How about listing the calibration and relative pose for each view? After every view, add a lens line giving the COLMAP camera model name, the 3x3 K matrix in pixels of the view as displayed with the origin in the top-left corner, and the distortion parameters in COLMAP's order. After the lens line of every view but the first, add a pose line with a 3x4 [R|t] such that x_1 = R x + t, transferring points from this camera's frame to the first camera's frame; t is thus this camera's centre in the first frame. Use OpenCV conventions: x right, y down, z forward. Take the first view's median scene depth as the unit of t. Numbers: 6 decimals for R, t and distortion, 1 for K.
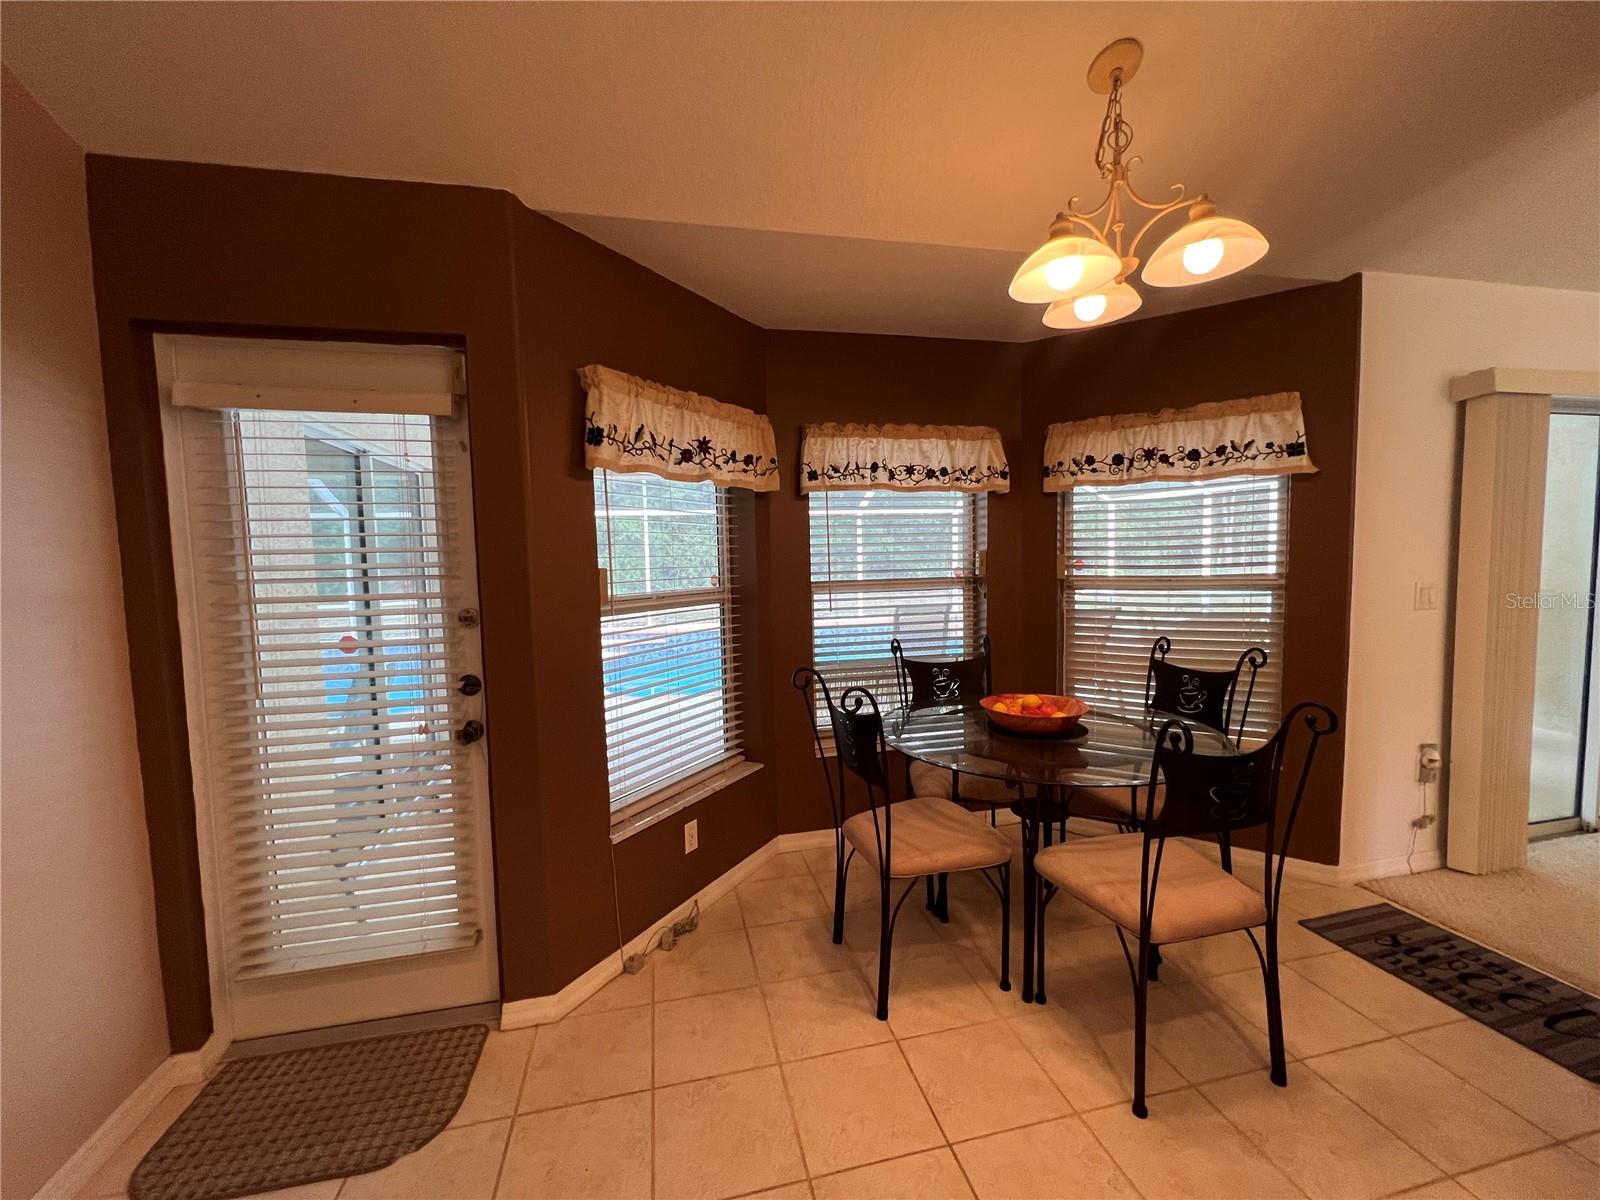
lens RADIAL K [[642.3, 0, 801.0], [0, 642.3, 605.5], [0, 0, 1]] dist [-0.000794, 0.000067]
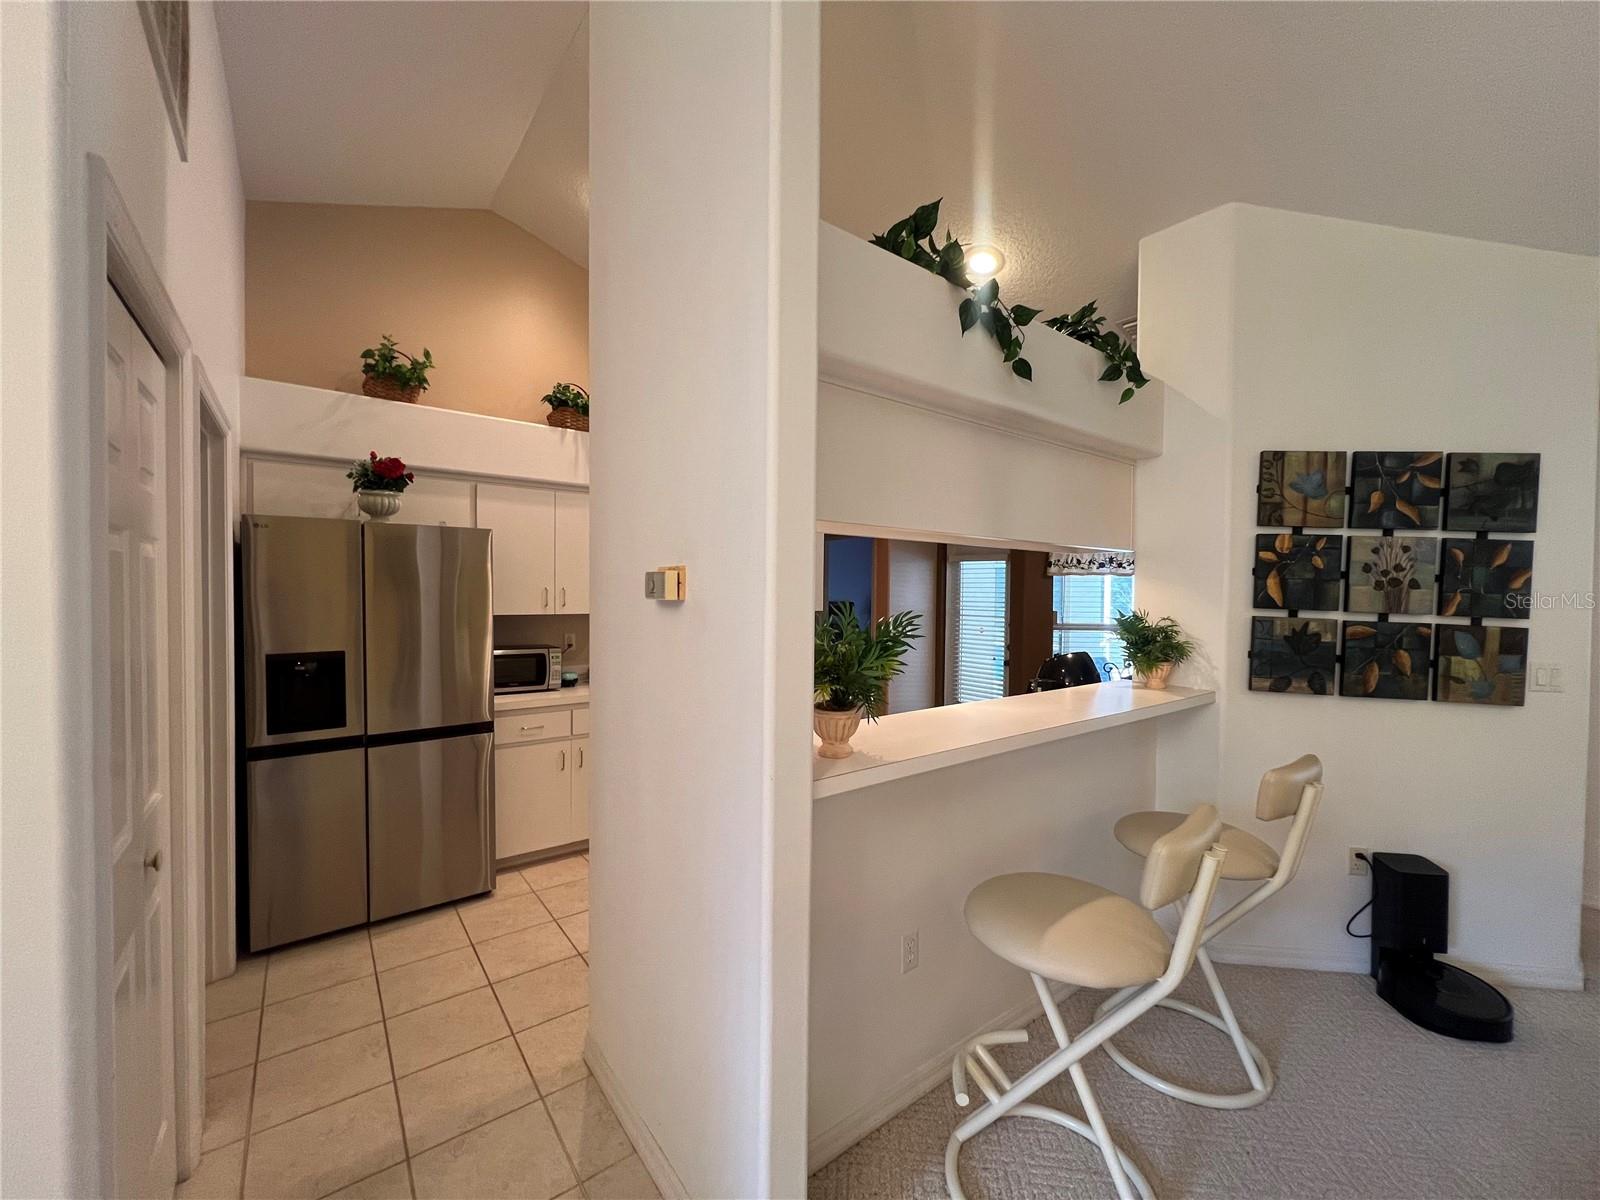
lens RADIAL K [[640.6, 0, 800.2], [0, 640.6, 604.4], [0, 0, 1]] dist [-0.000441, 0.000023]
pose [[0.417524, 0.045376, -0.907532, 1.305379], [-0.085267, 0.996302, 0.010586, -0.018722], [0.904656, 0.072962, 0.419849, -0.846578]]
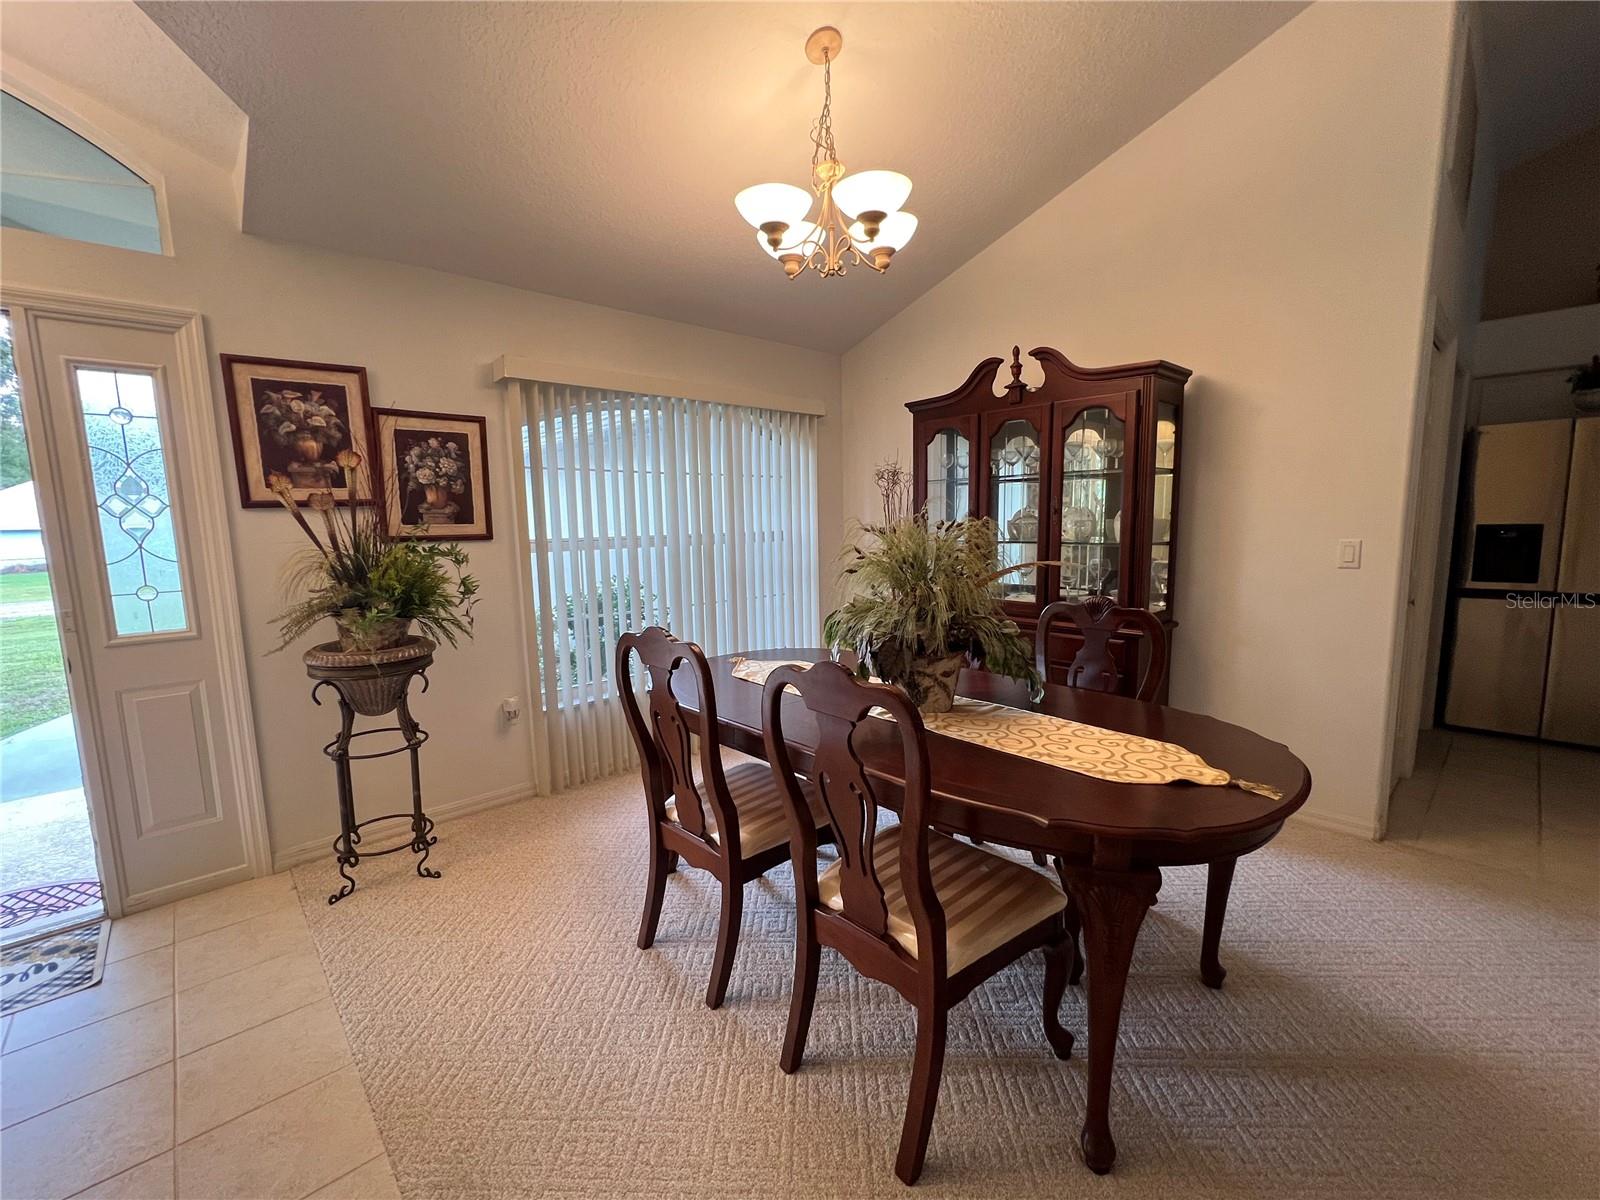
lens RADIAL K [[672.7, 0, 799.7], [0, 672.7, 604.2], [0, 0, 1]] dist [-0.001895, -0.000335]
pose [[-0.866355, 0.103528, -0.488581, 2.081585], [0.004863, 0.979981, 0.199031, 0.008358], [0.499405, 0.170056, -0.849515, -0.637329]]
